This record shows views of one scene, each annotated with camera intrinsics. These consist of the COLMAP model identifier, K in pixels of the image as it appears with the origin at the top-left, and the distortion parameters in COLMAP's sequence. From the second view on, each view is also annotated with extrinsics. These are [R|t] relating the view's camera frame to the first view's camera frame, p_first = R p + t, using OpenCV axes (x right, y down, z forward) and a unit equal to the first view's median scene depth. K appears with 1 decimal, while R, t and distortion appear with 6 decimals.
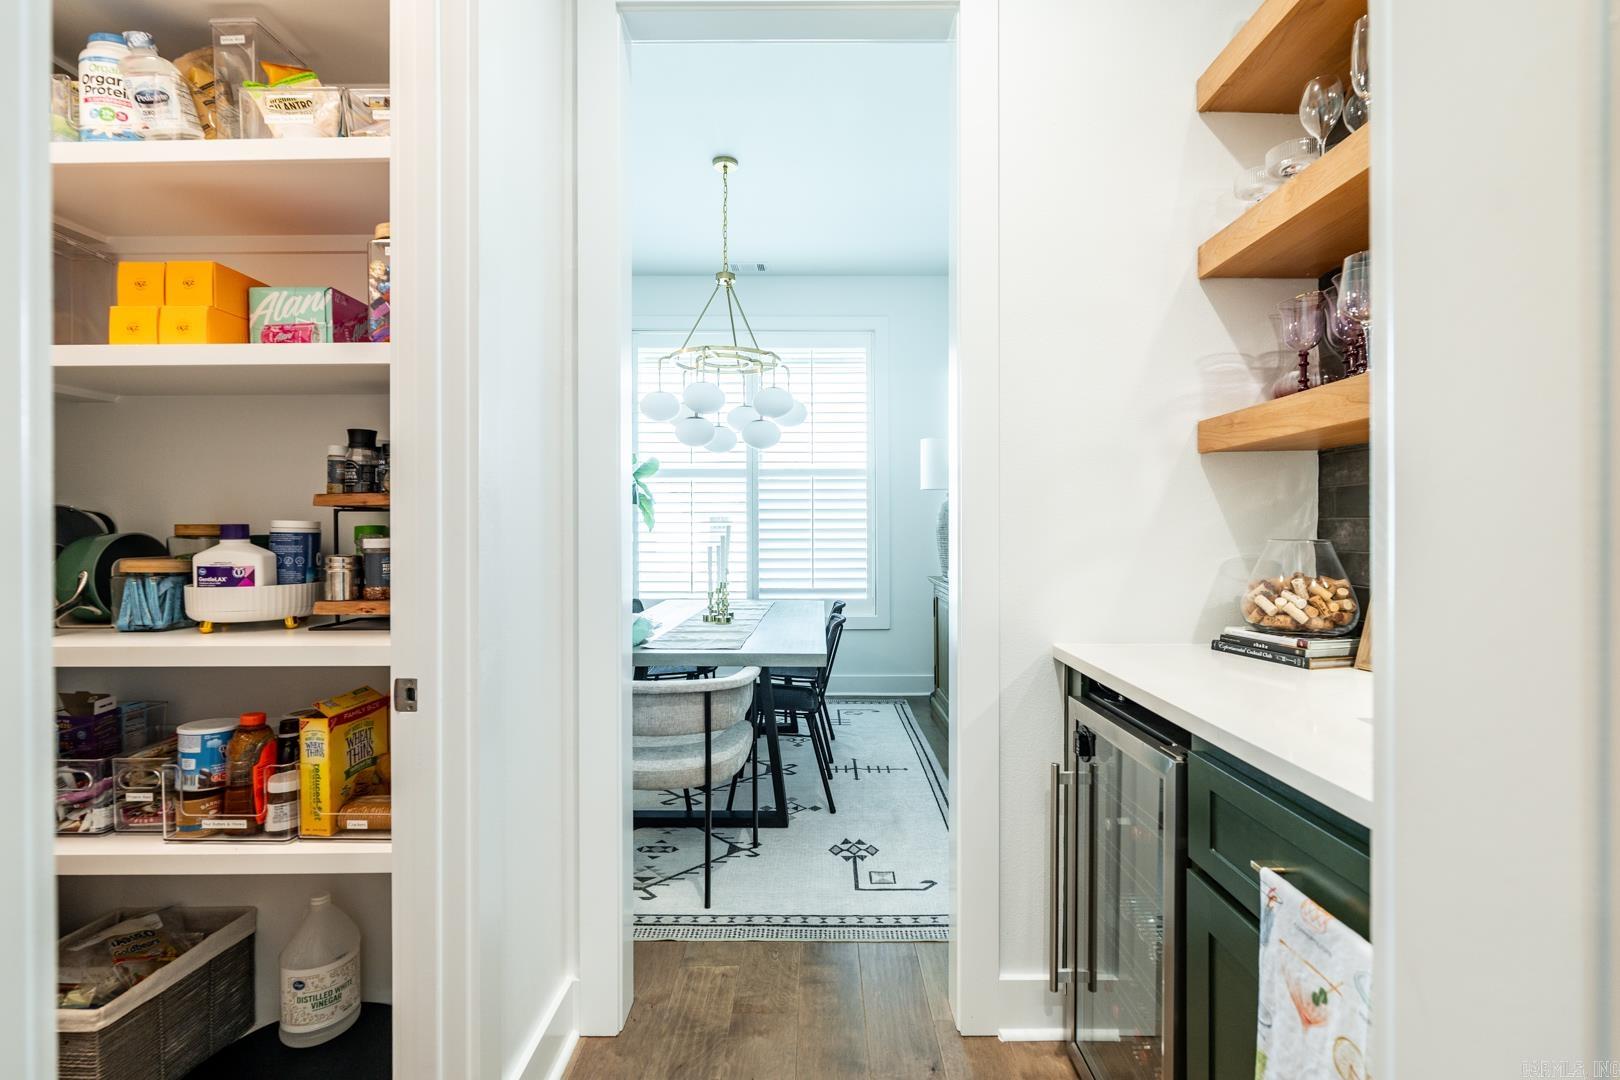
lens RADIAL K [[745.8, 0, 810.3], [0, 745.8, 546.1], [0, 0, 1]] dist [-0.001440, -0.000052]
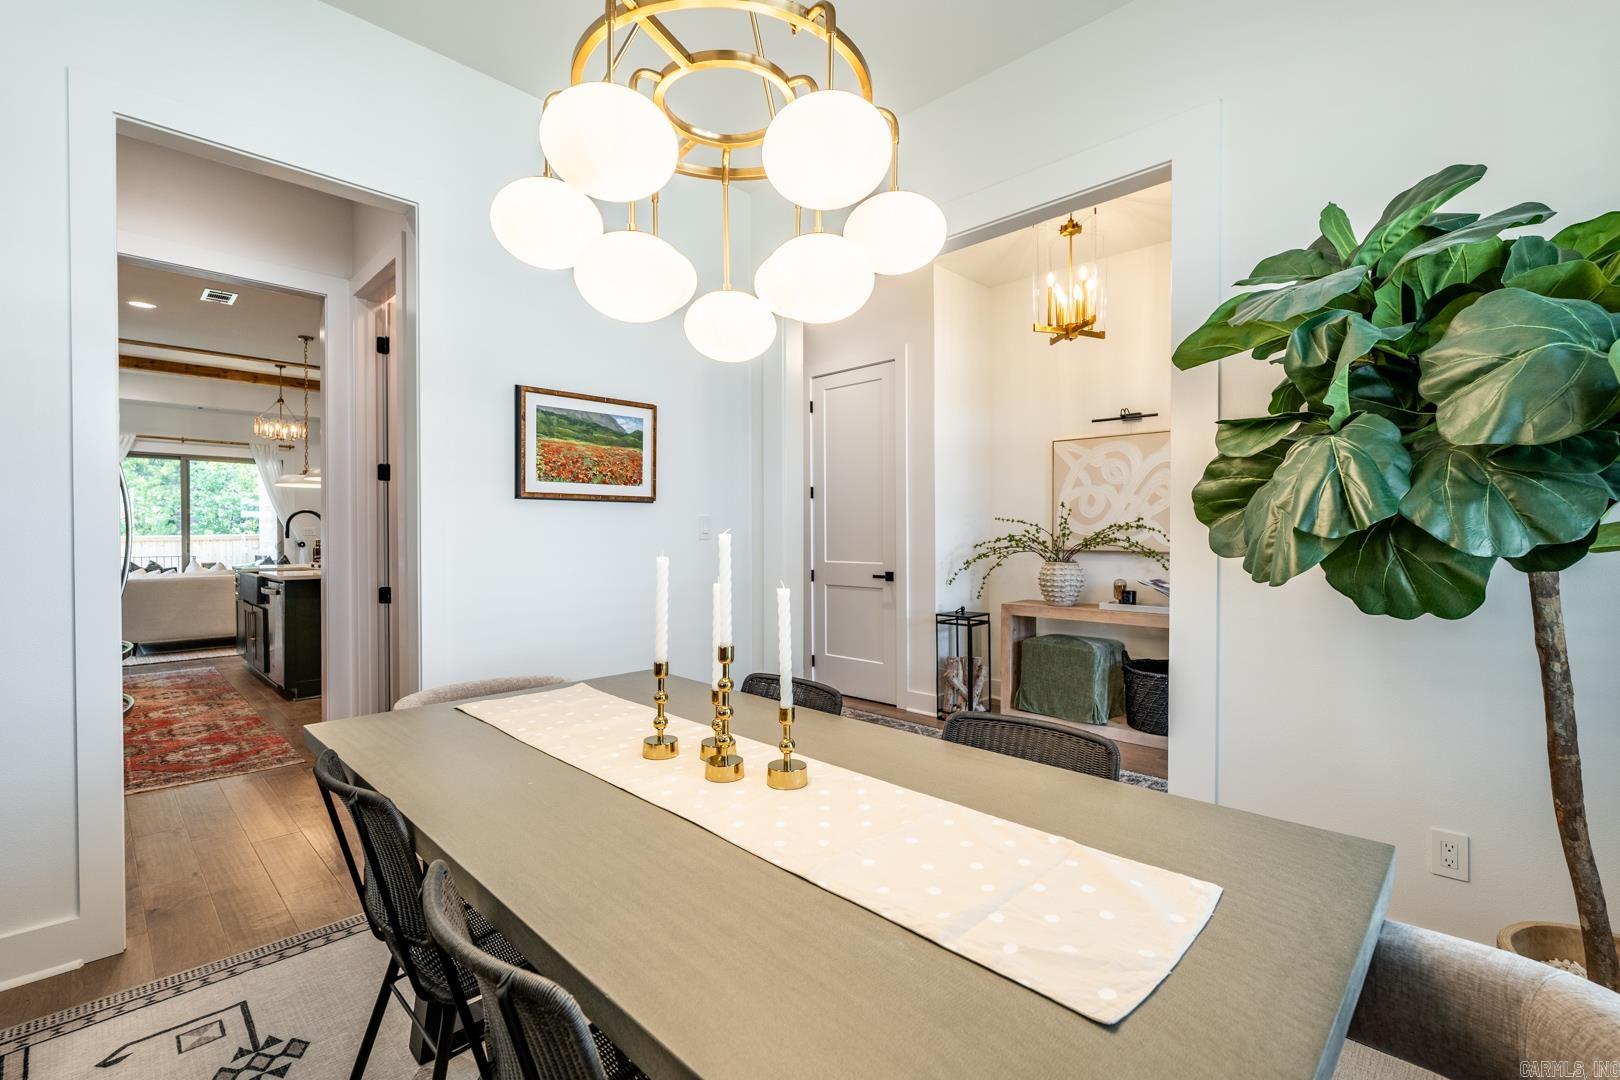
lens RADIAL K [[719.2, 0, 810.0], [0, 719.2, 540.0], [0, 0, 1]] dist [-0.004891, -0.000450]
pose [[-0.697215, 0.009283, -0.716802, 0.174717], [0.001107, 0.999929, 0.011873, -0.031264], [0.716861, 0.007484, -0.697176, 1.879651]]
